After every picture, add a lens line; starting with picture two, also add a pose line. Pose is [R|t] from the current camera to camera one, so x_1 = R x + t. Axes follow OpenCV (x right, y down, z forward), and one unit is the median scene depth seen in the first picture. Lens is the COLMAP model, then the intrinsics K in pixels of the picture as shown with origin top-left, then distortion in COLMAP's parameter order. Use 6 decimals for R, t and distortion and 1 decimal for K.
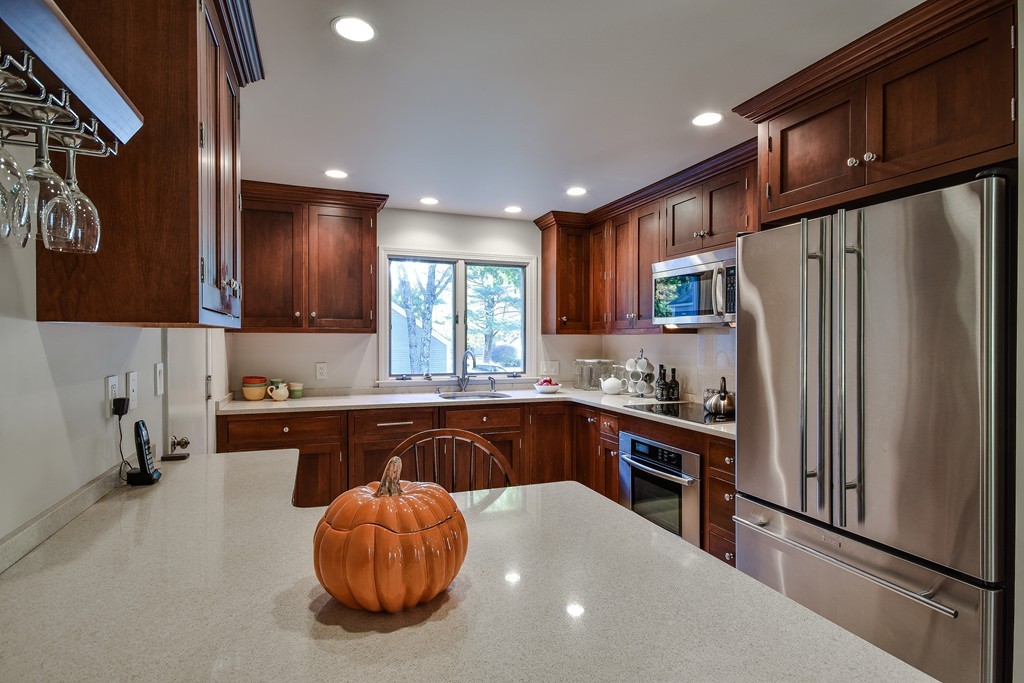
lens RADIAL K [[546.7, 0, 518.1], [0, 546.7, 340.9], [0, 0, 1]] dist [0.008441, 0.004371]
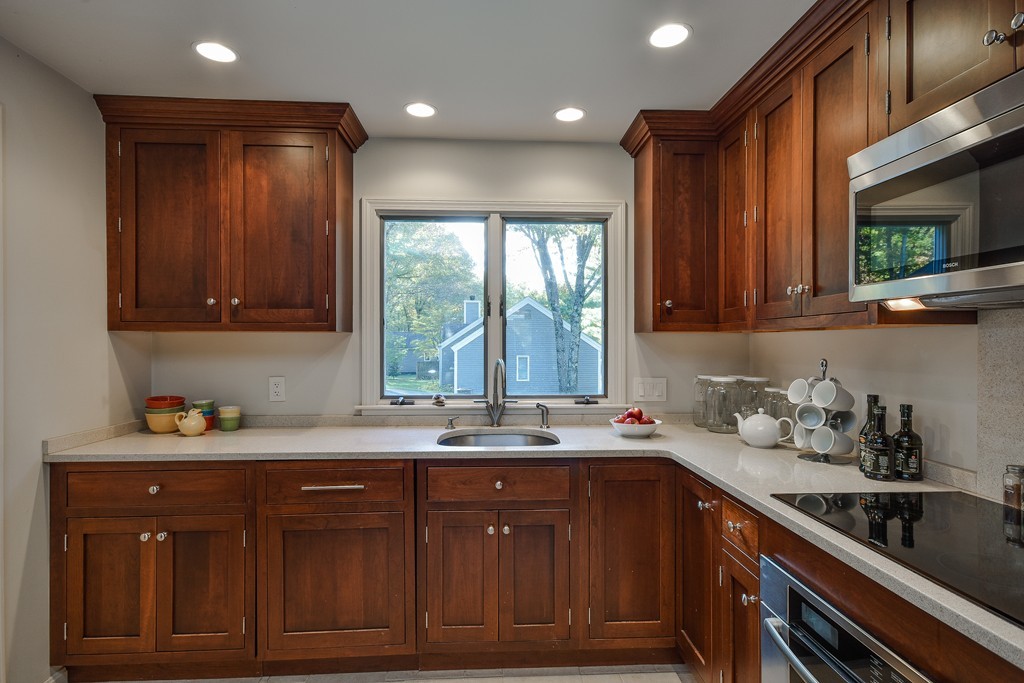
lens RADIAL K [[546.7, 0, 503.2], [0, 546.7, 340.2], [0, 0, 1]] dist [0.008441, 0.004371]
pose [[0.947214, -0.003262, -0.320585, 0.112296], [0.000319, 0.999957, -0.009232, 0.002051], [0.320601, 0.008643, 0.947175, 0.448694]]
